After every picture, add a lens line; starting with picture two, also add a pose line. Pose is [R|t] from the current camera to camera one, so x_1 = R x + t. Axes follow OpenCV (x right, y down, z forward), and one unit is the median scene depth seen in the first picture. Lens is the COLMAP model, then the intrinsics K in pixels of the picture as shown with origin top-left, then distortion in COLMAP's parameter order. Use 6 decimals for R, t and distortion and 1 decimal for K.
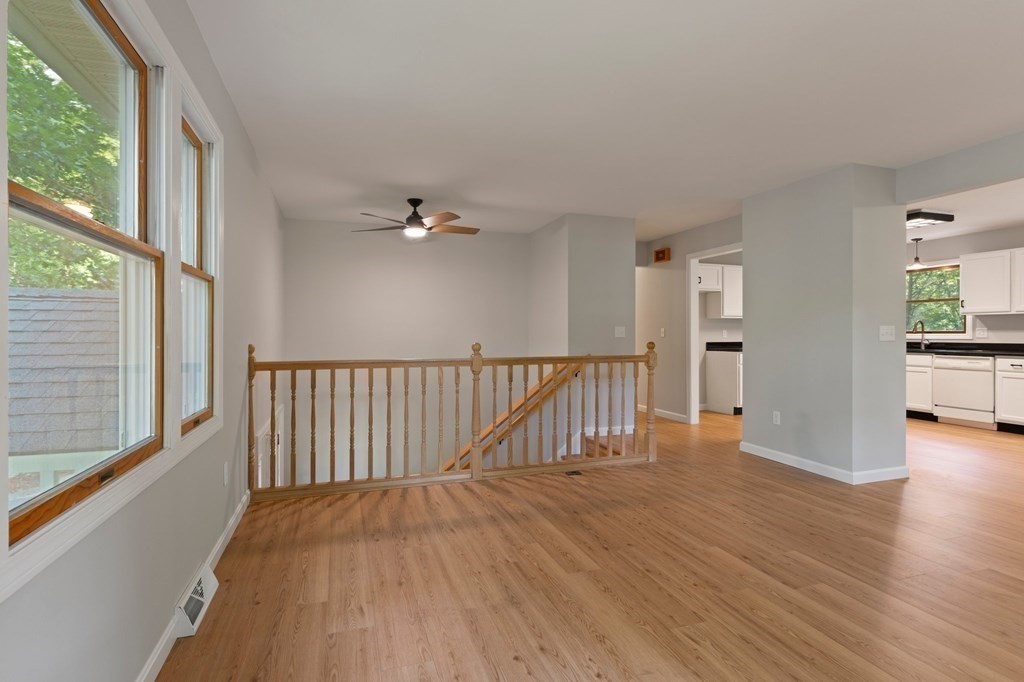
lens RADIAL K [[501.7, 0, 513.3], [0, 501.7, 337.1], [0, 0, 1]] dist [0.004119, 0.000693]
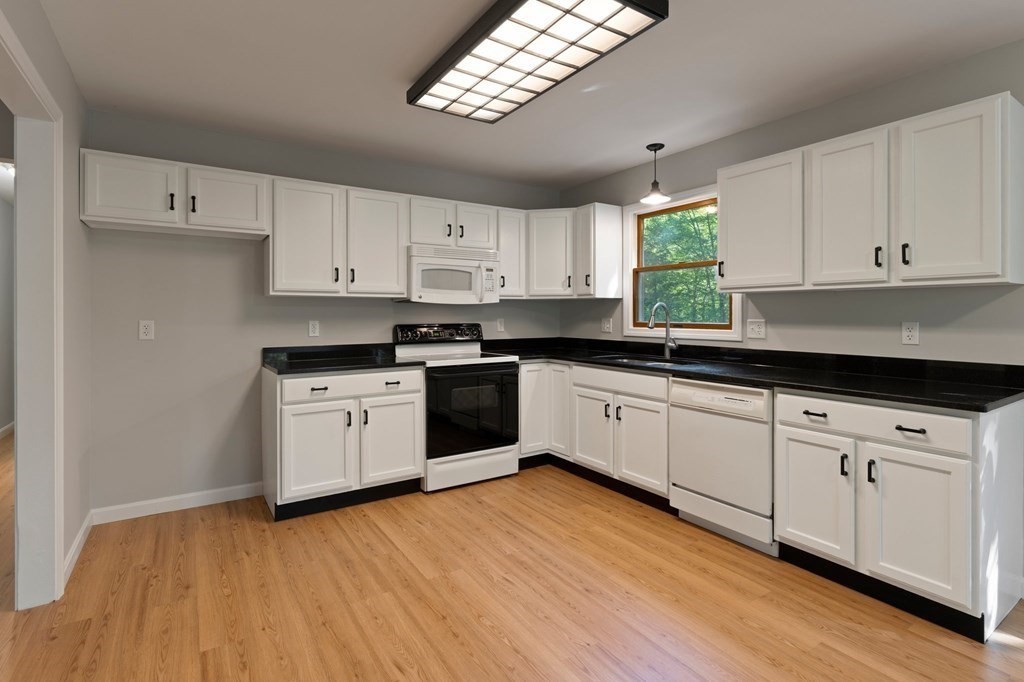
lens RADIAL K [[497.4, 0, 507.5], [0, 497.4, 315.1], [0, 0, 1]] dist [0.000428, -0.000086]
pose [[0.971479, -0.001201, 0.237123, 0.634301], [0.001683, 0.999997, -0.001832, -0.023504], [-0.237120, 0.002178, 0.971478, 0.640936]]
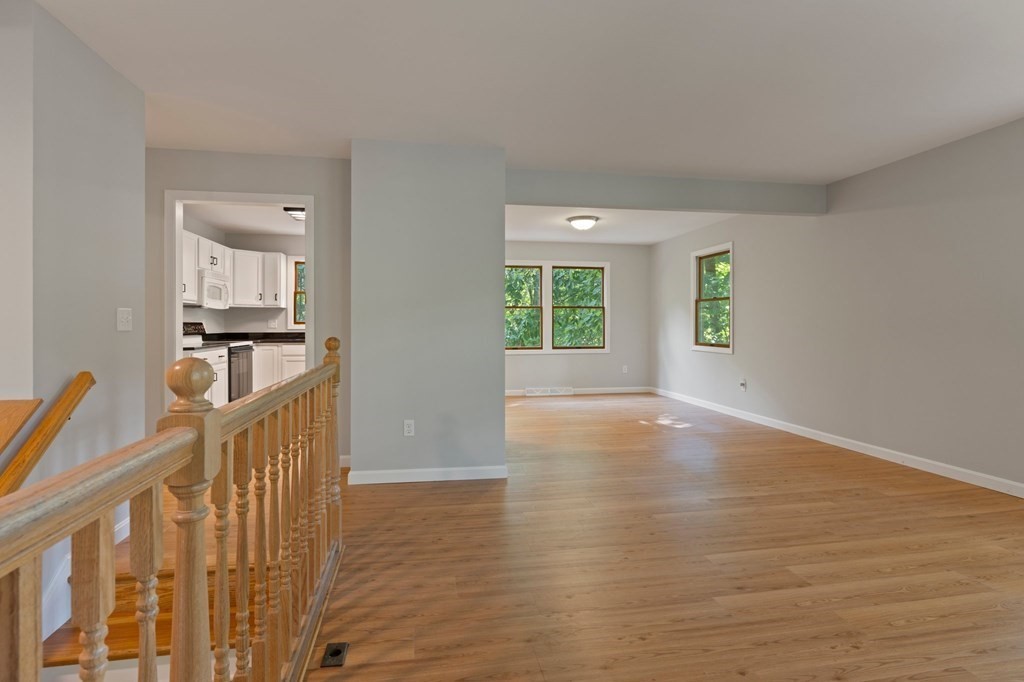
lens RADIAL K [[501.4, 0, 510.9], [0, 501.4, 323.4], [0, 0, 1]] dist [-0.000873, -0.000046]
pose [[0.154592, 0.002342, 0.987976, -0.189702], [0.005821, 0.999978, -0.003281, -0.002601], [-0.987961, 0.006258, 0.154575, 0.549841]]
